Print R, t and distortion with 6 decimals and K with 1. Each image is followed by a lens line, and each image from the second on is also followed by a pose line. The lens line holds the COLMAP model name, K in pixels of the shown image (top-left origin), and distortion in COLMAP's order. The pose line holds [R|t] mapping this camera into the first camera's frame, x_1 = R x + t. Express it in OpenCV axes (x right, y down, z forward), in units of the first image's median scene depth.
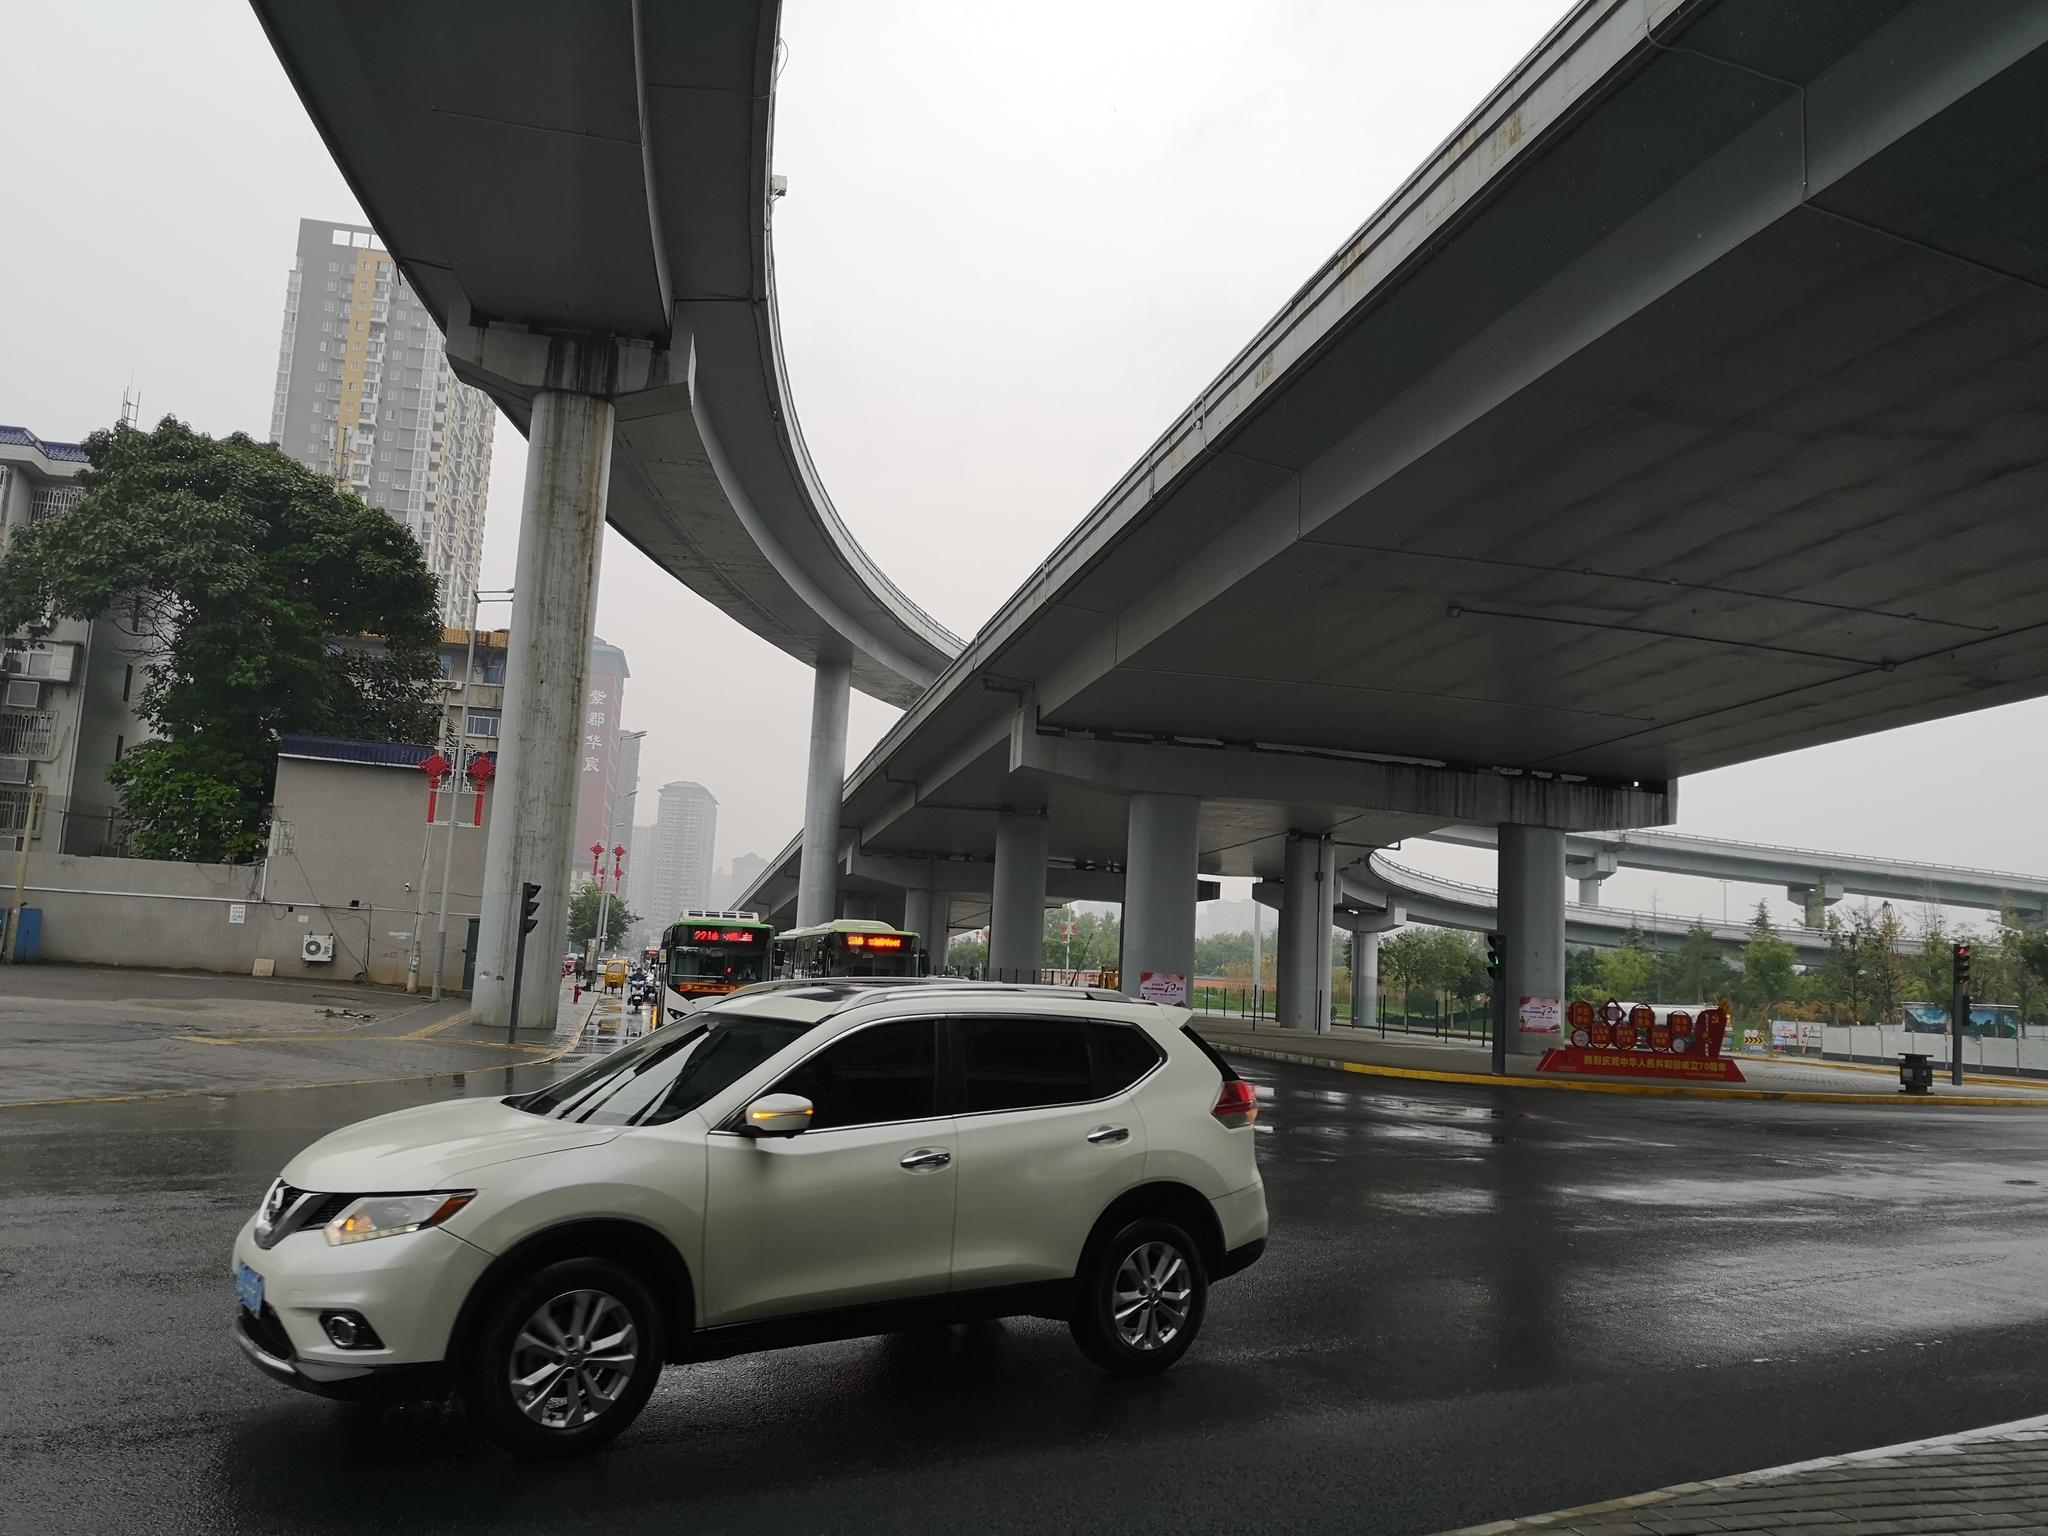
lens RADIAL K [[1617.0, 0, 1036.8], [0, 1617.0, 807.2], [0, 0, 1]] dist [0.087139, -0.196717]
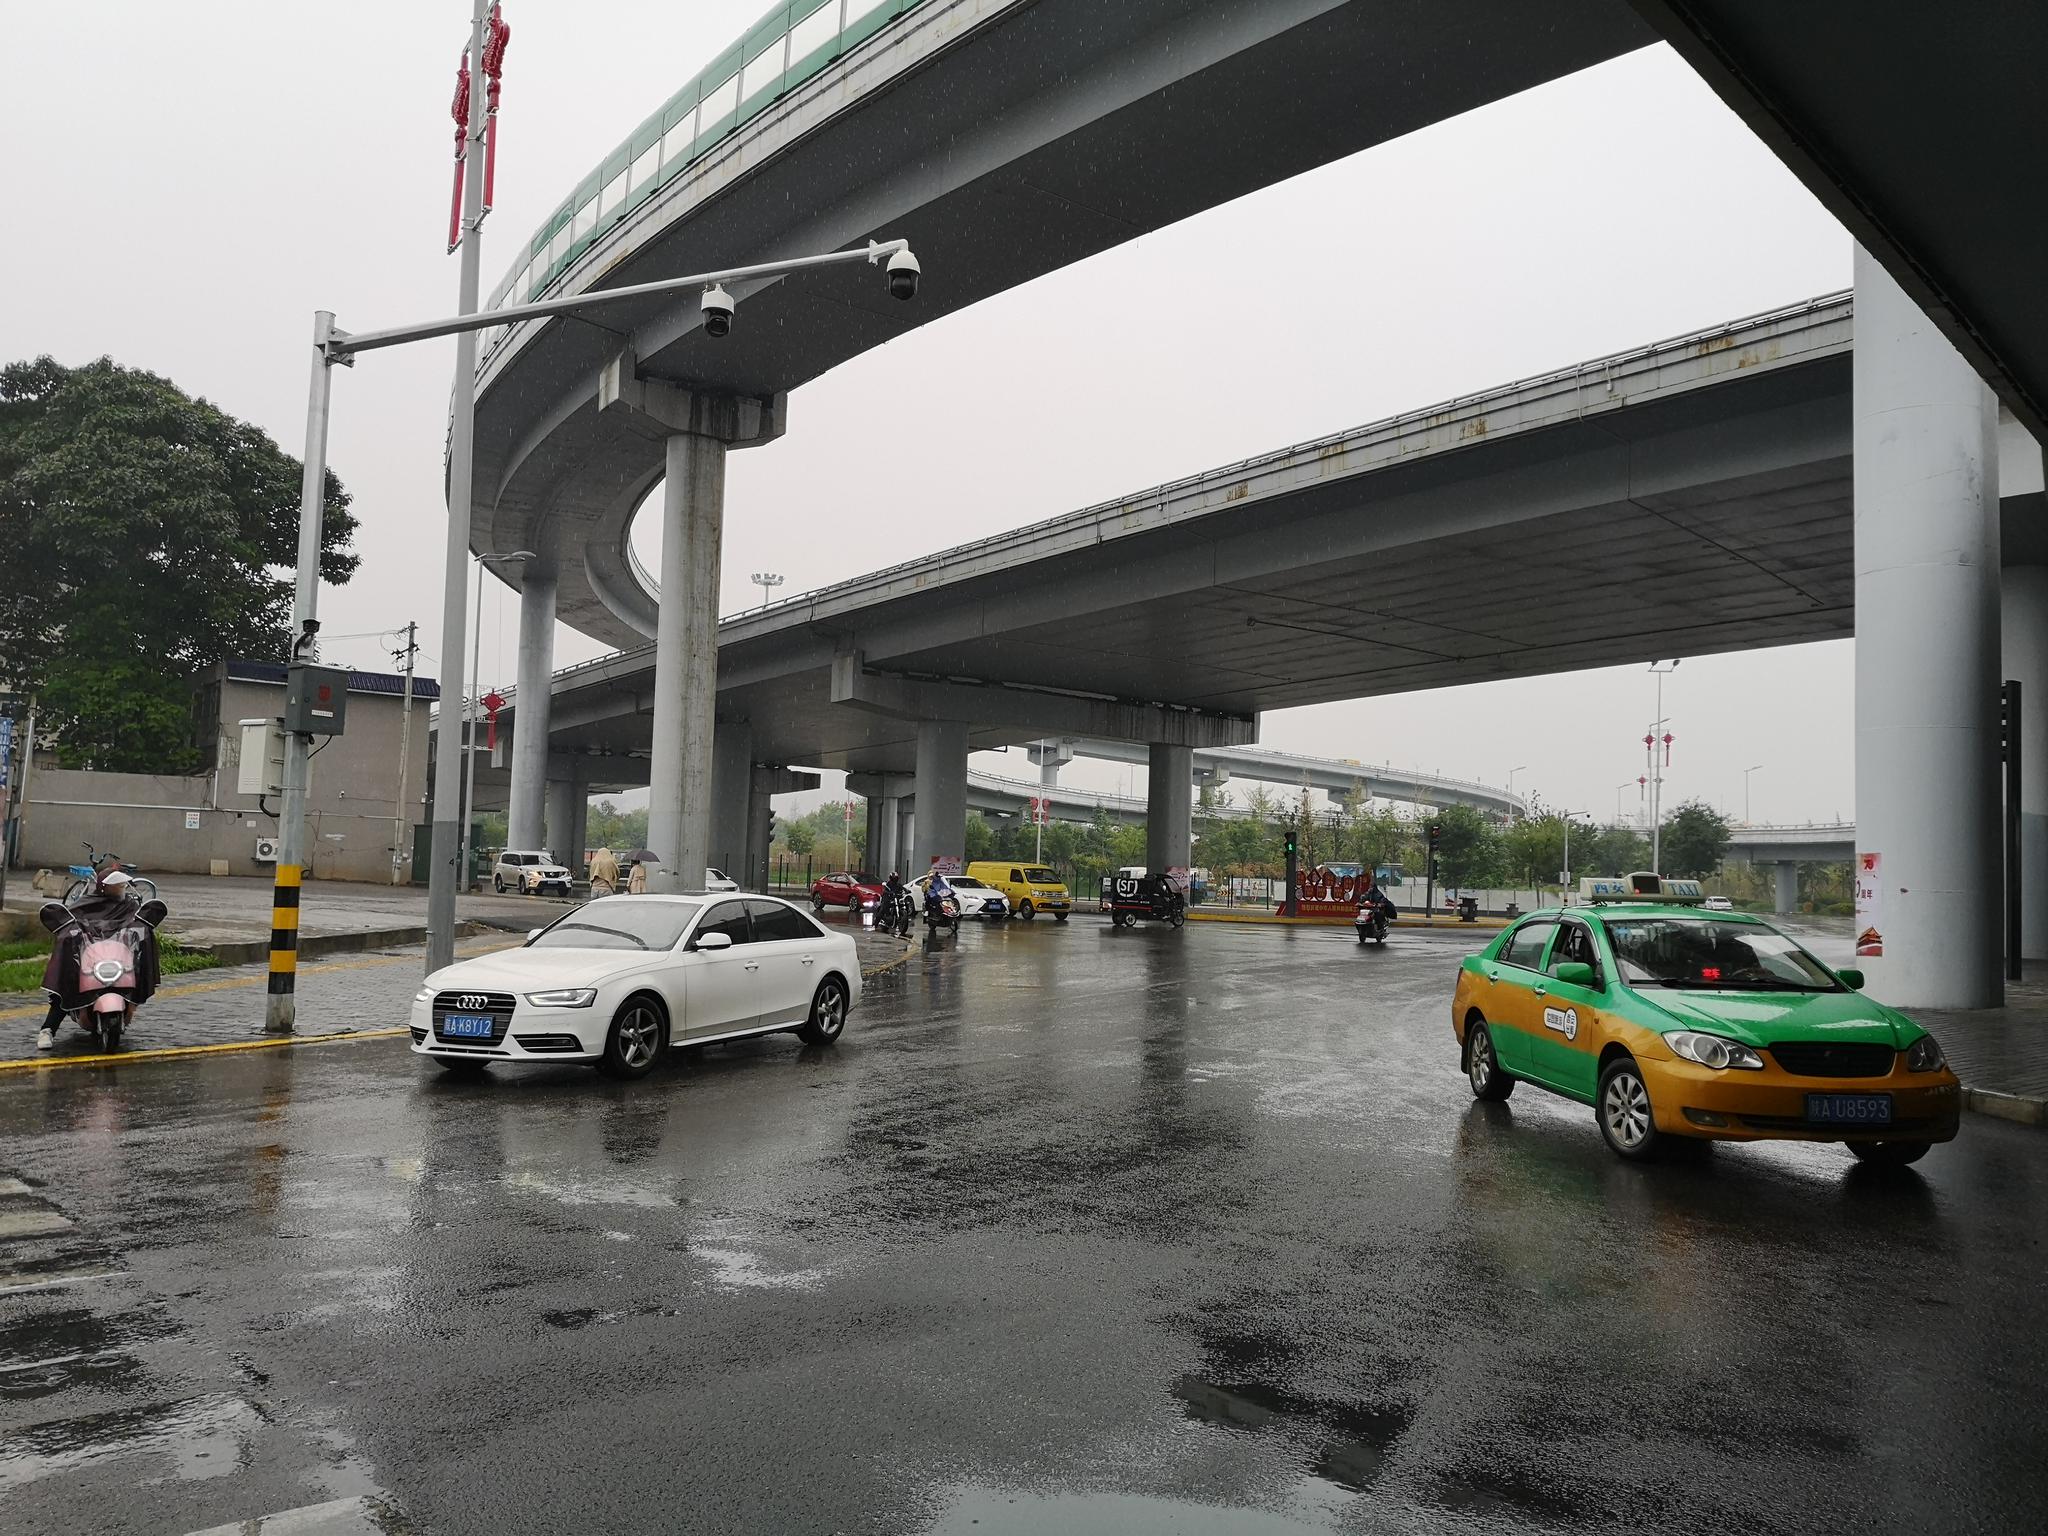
lens RADIAL K [[1617.0, 0, 1036.8], [0, 1617.0, 807.2], [0, 0, 1]] dist [0.087139, -0.196717]
pose [[0.914731, -0.008084, 0.403984, -0.410795], [-0.024634, 0.996824, 0.075725, -0.042071], [-0.403313, -0.079220, 0.911627, -0.247401]]
